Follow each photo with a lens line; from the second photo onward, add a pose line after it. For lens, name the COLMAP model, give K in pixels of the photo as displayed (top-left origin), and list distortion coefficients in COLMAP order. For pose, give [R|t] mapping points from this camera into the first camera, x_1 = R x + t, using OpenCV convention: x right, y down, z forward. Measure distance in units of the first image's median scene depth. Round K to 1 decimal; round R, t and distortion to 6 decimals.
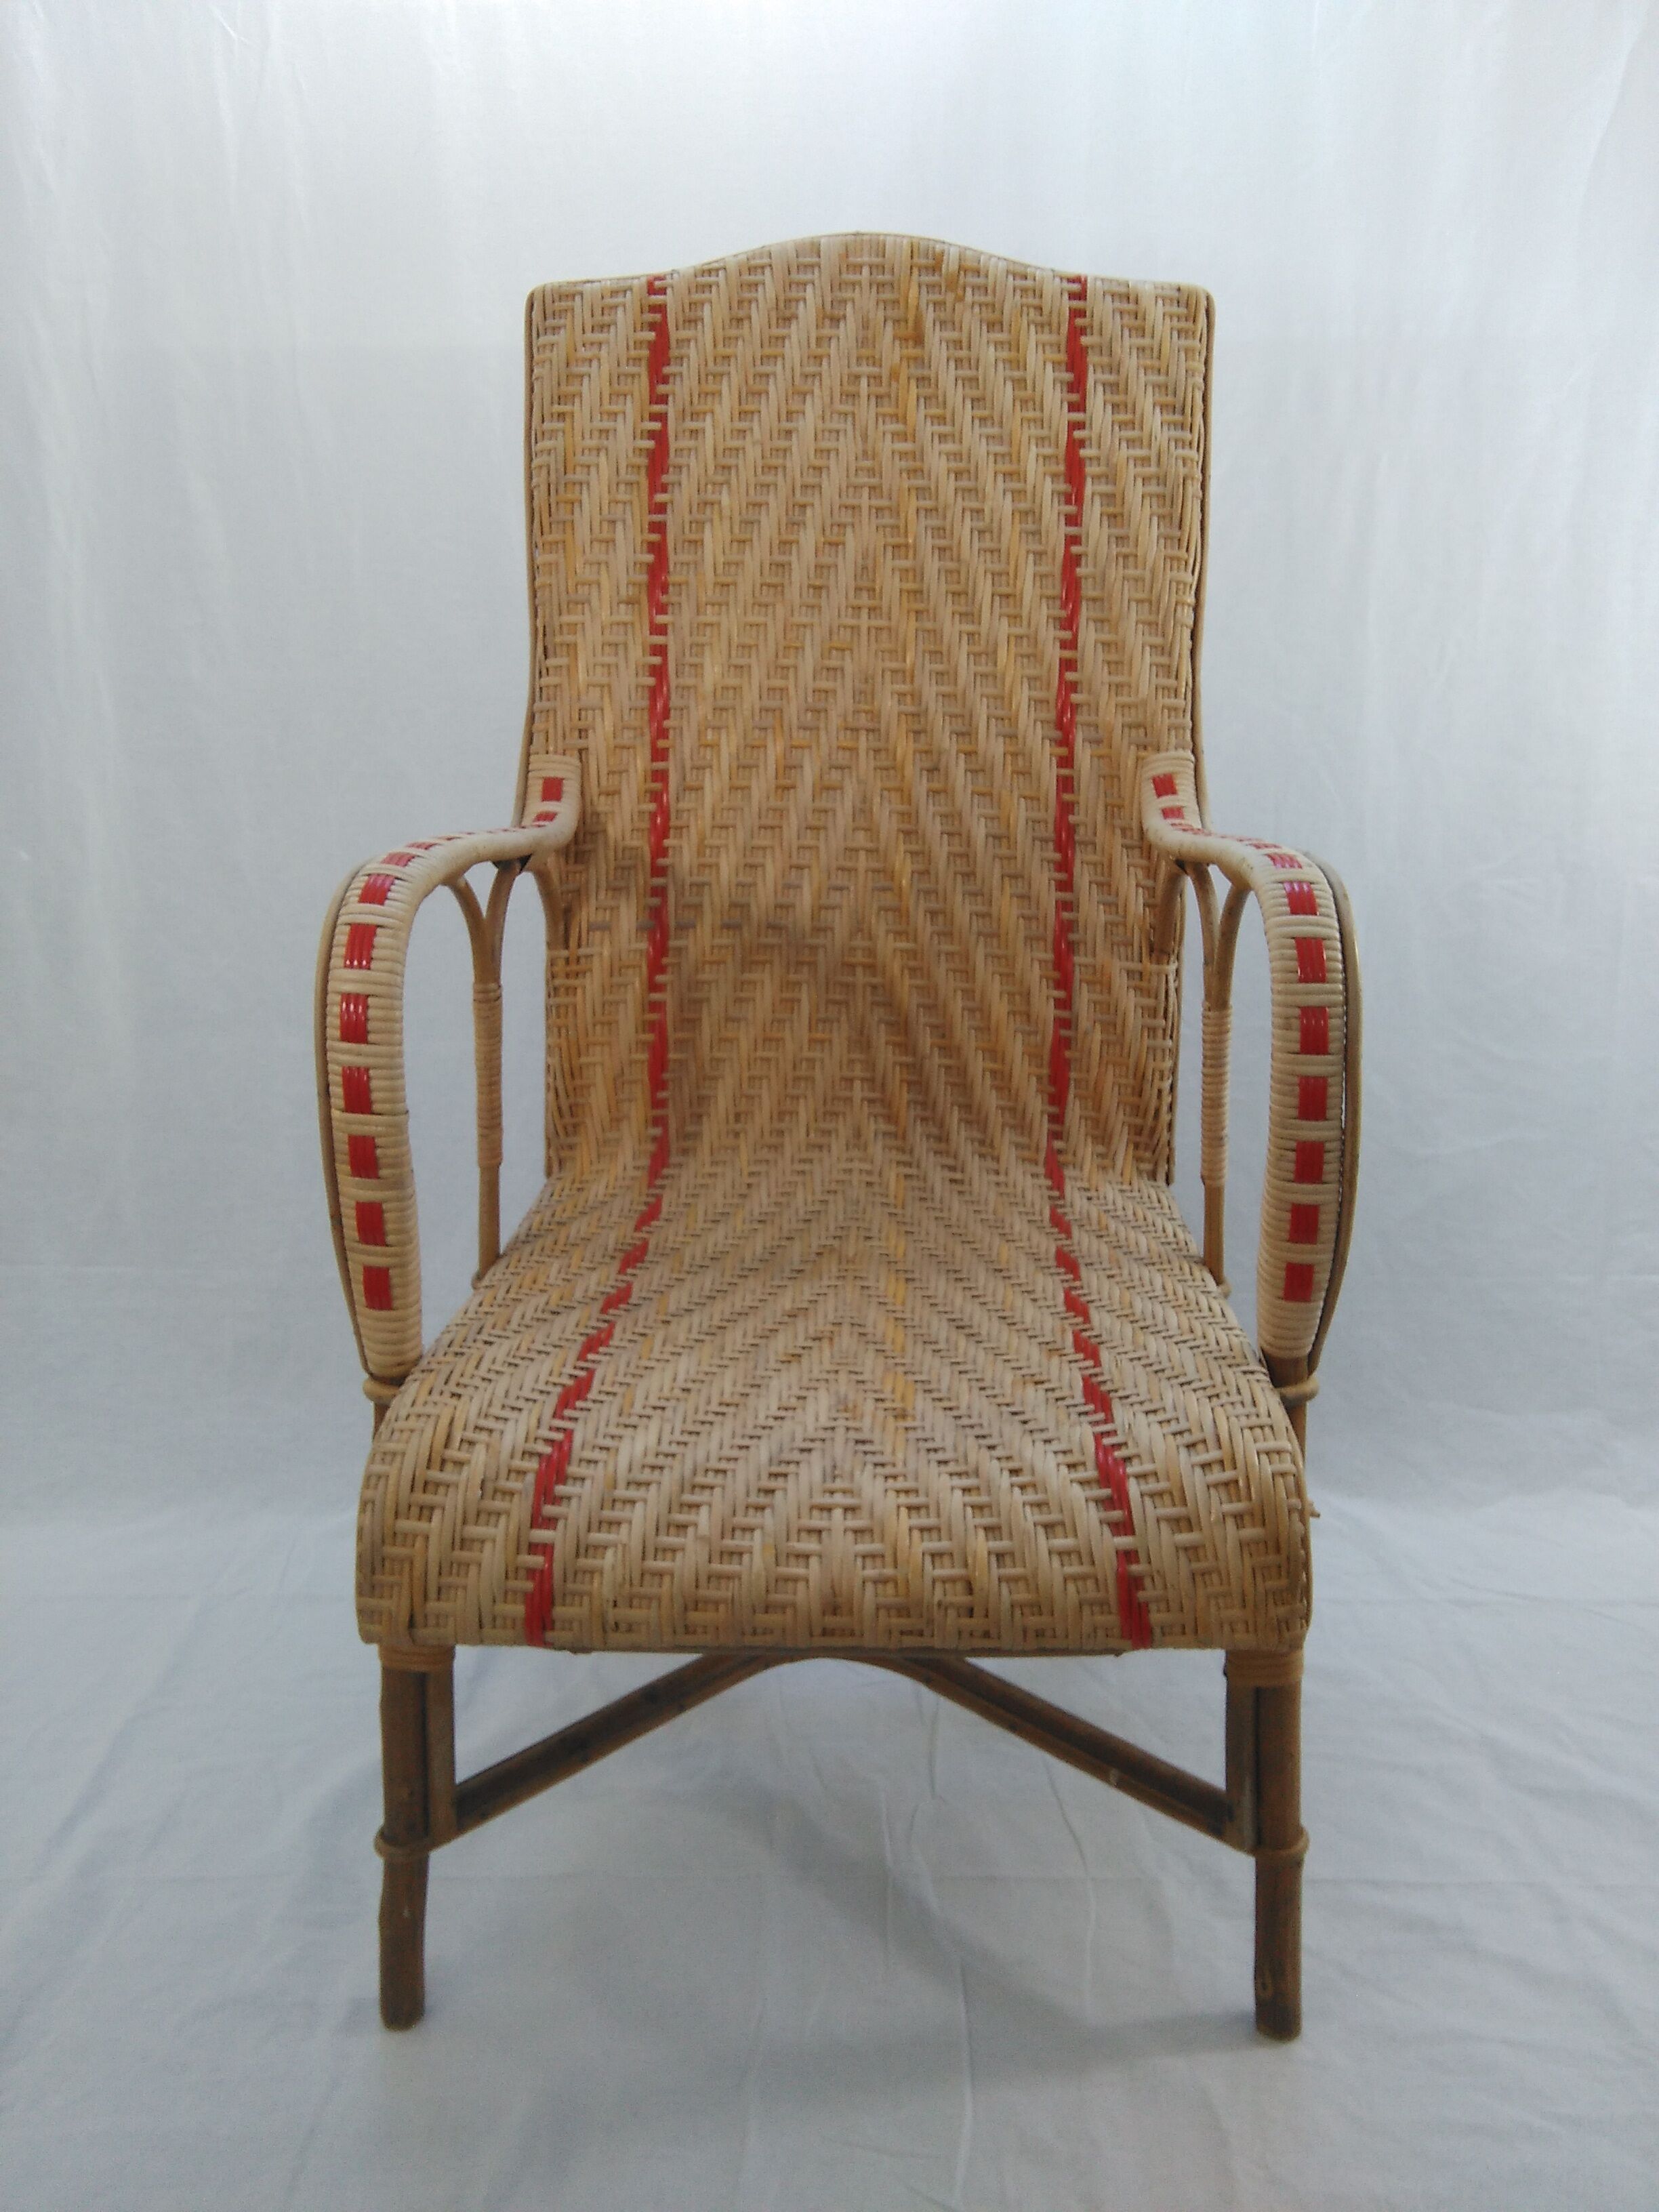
lens RADIAL K [[1734.2, 0, 837.9], [0, 1734.2, 1098.0], [0, 0, 1]] dist [0.104442, -0.148305]
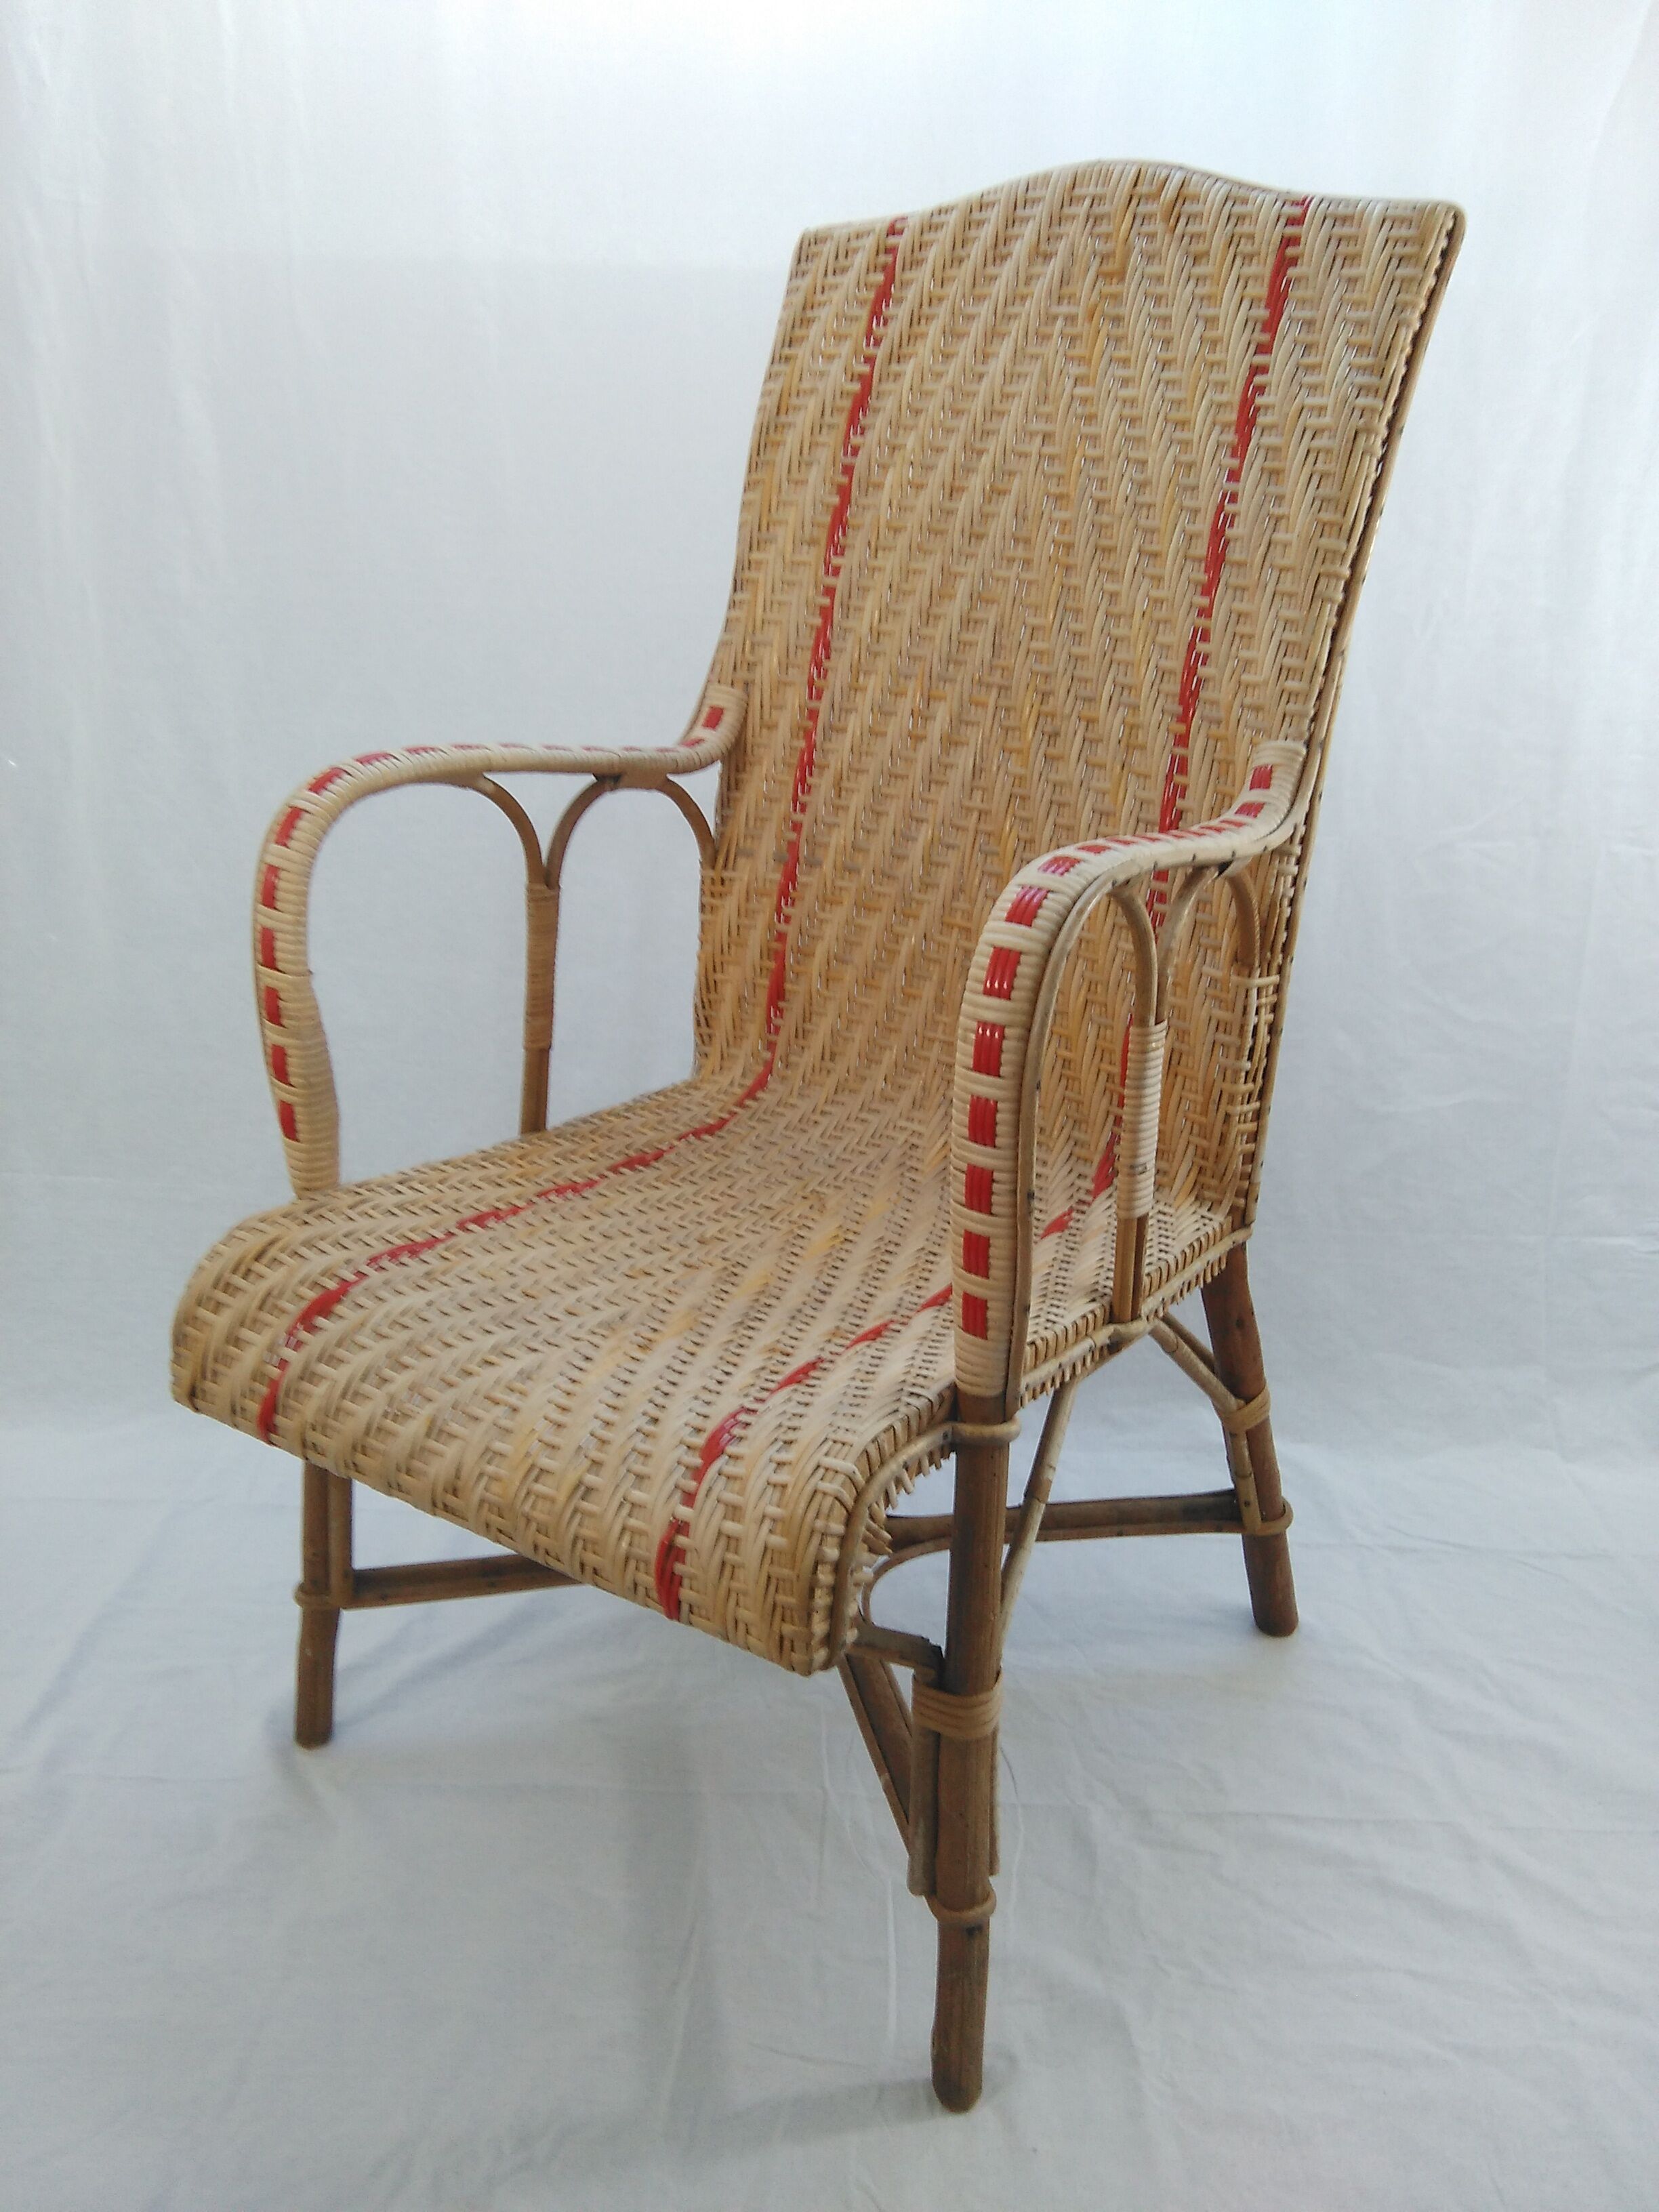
lens RADIAL K [[1734.2, 0, 837.9], [0, 1734.2, 1098.0], [0, 0, 1]] dist [0.104442, -0.148305]
pose [[0.858826, 0.199666, -0.471753, 0.446885], [-0.182609, 0.979741, 0.082230, -0.051403], [0.478614, 0.015525, 0.877888, 0.109960]]
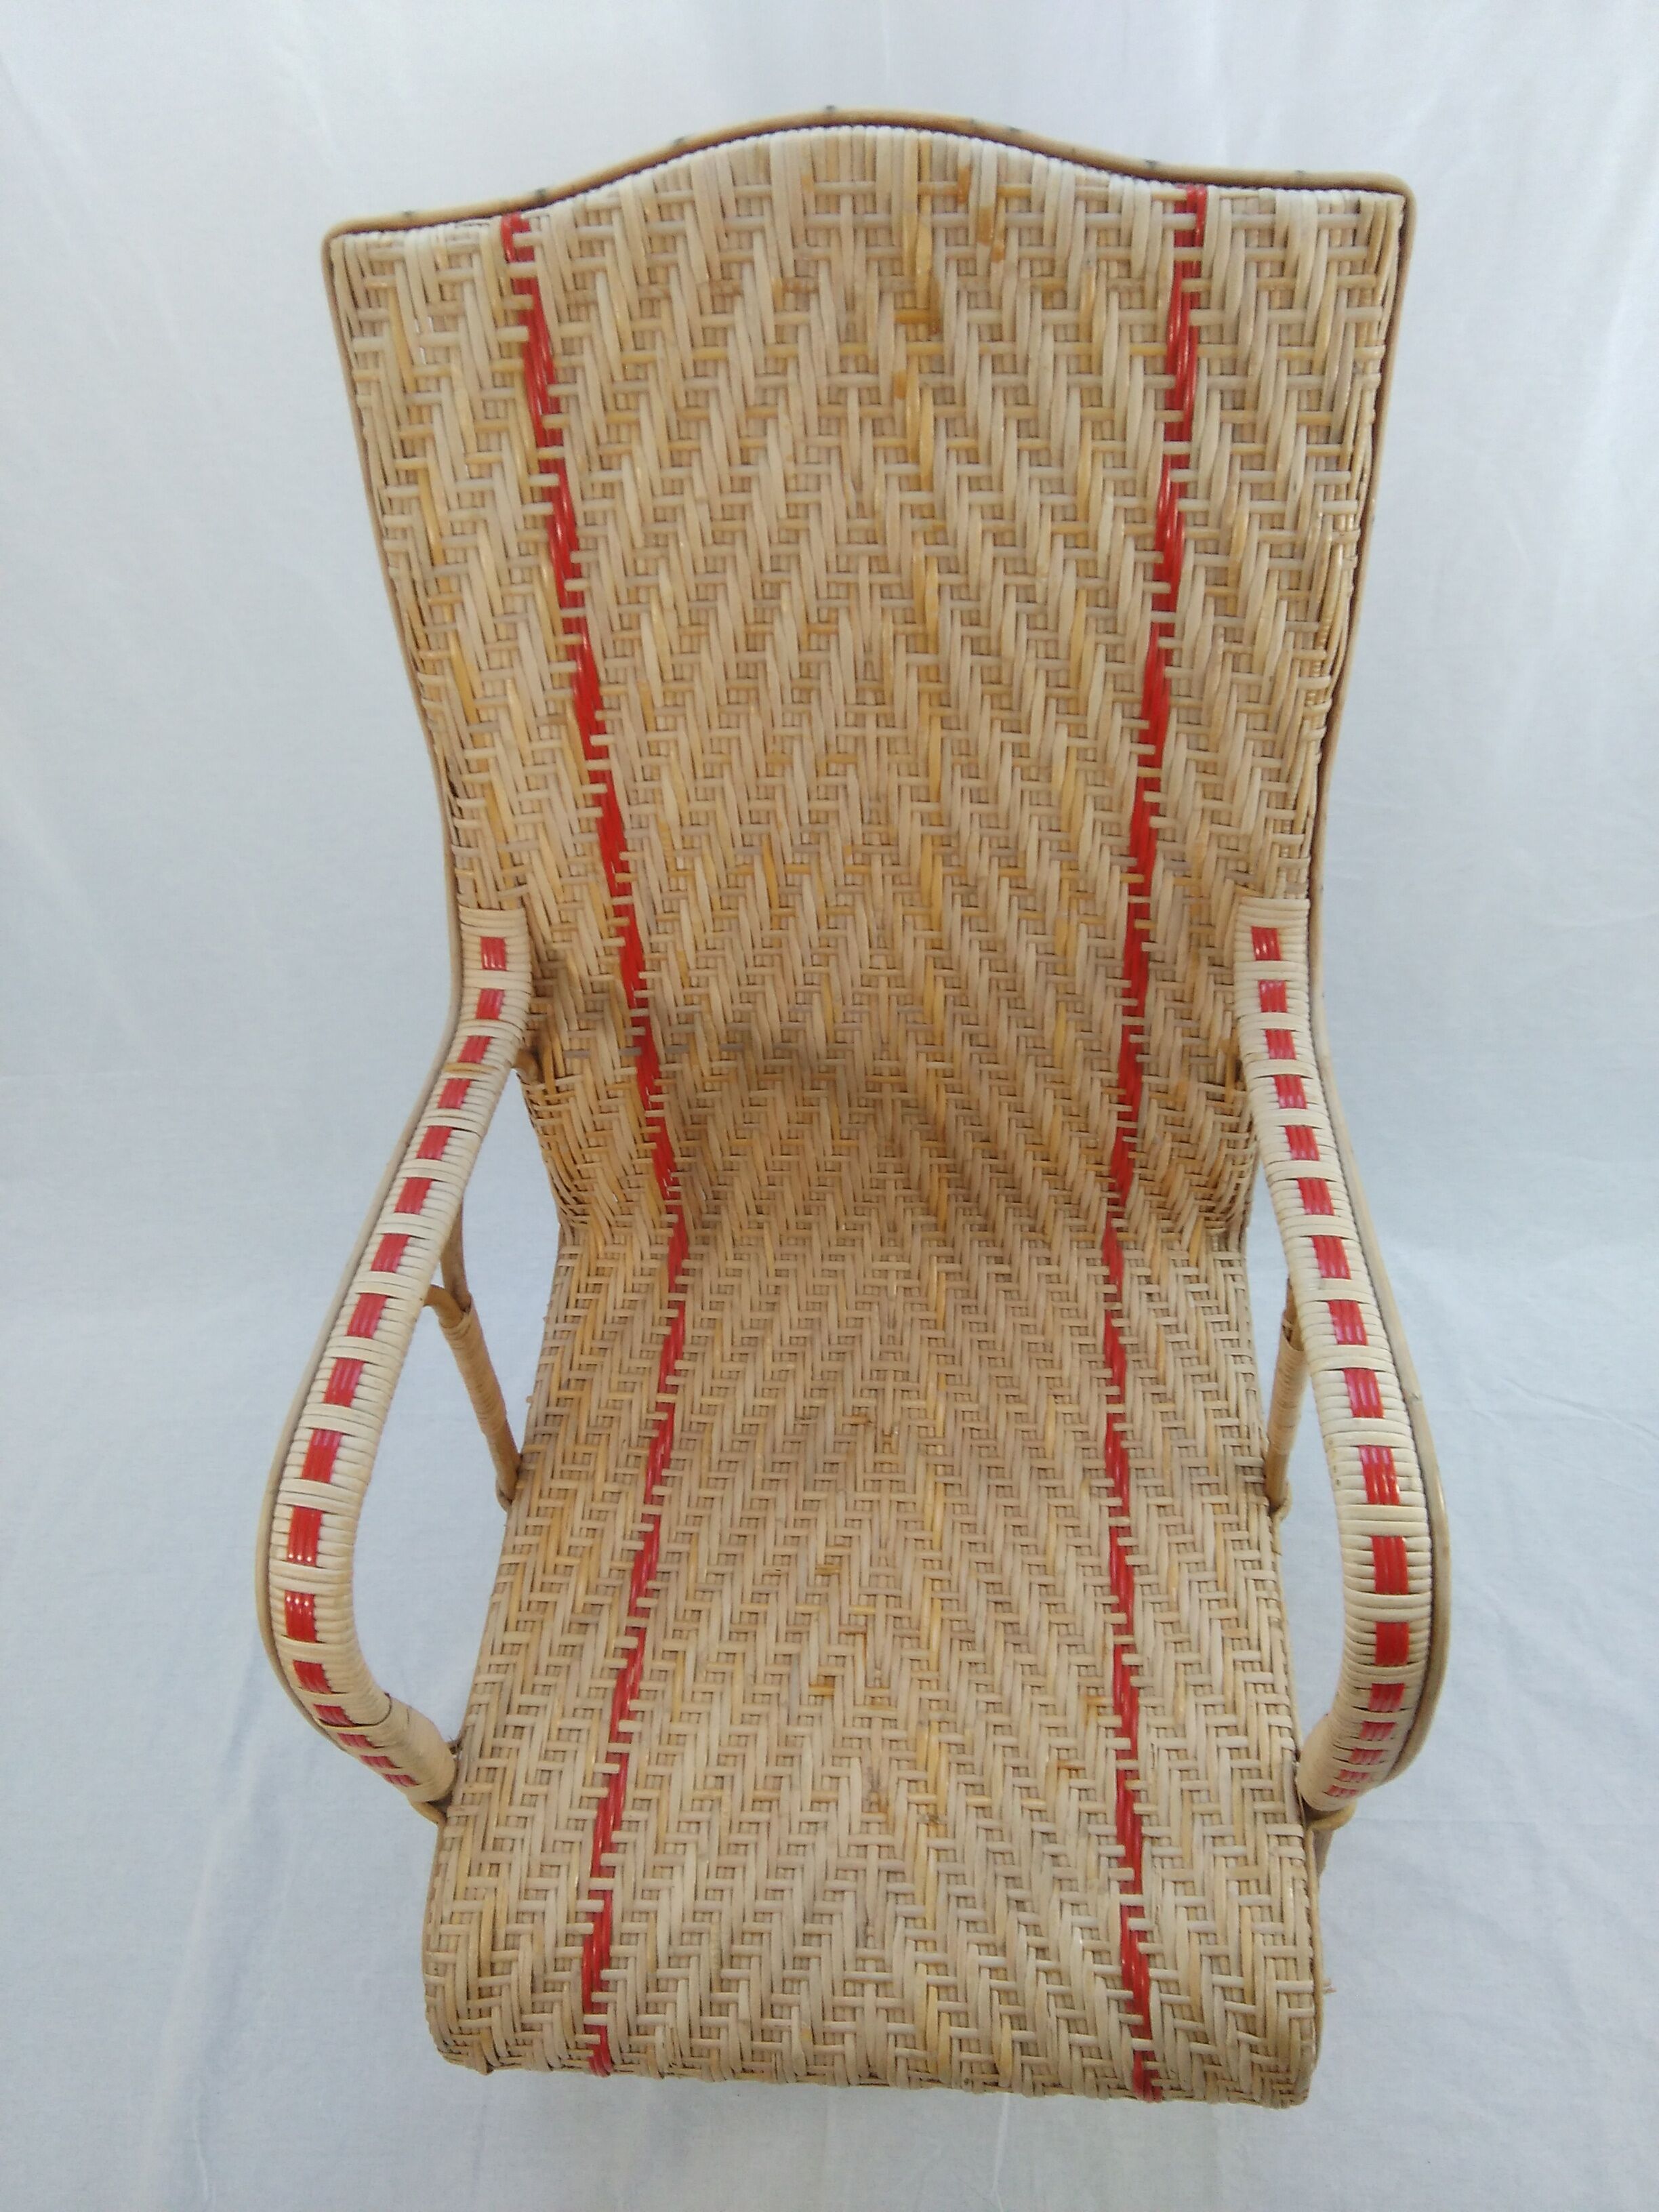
lens RADIAL K [[1734.2, 0, 837.9], [0, 1734.2, 1098.0], [0, 0, 1]] dist [0.104442, -0.148305]
pose [[0.997400, -0.026210, -0.067131, 0.046408], [0.060203, 0.815058, 0.576242, -0.572620], [0.039613, -0.578786, 0.814517, 0.313783]]
